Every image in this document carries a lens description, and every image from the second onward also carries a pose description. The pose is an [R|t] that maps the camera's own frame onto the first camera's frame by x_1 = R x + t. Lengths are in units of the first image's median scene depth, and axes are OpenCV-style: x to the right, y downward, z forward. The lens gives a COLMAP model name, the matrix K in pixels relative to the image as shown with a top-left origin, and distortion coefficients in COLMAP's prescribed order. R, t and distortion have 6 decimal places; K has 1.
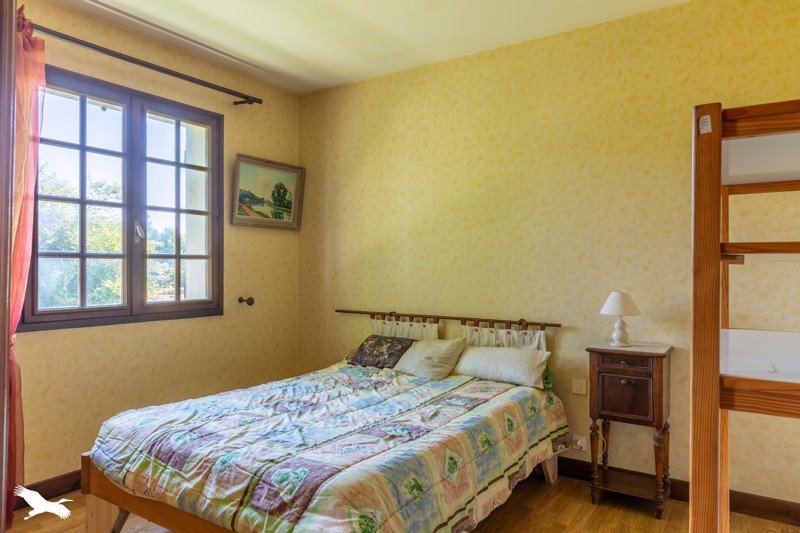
lens RADIAL K [[536.1, 0, 401.0], [0, 536.1, 266.4], [0, 0, 1]] dist [0.009512, 0.002411]
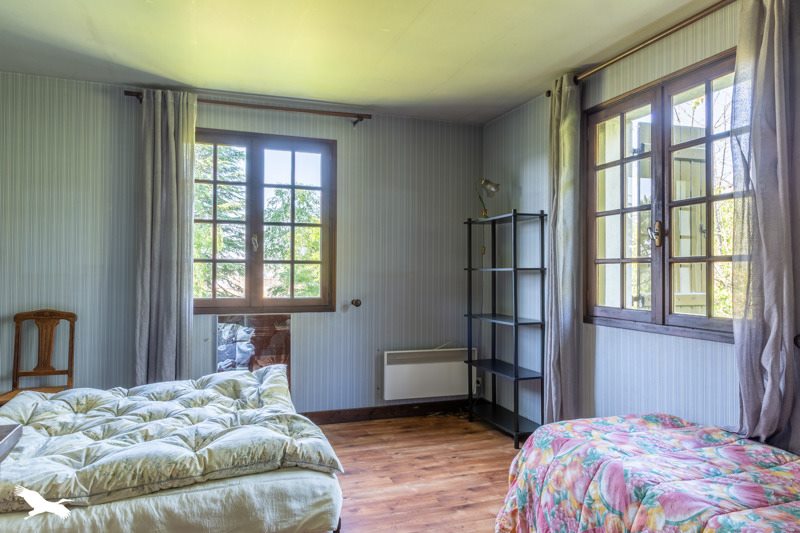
lens RADIAL K [[536.1, 0, 397.2], [0, 536.1, 266.2], [0, 0, 1]] dist [0.009512, 0.002411]
pose [[0.796556, -0.002759, -0.604558, 0.505480], [-0.005455, 0.999916, -0.011750, 0.005228], [0.604540, 0.012657, 0.796474, 0.161973]]
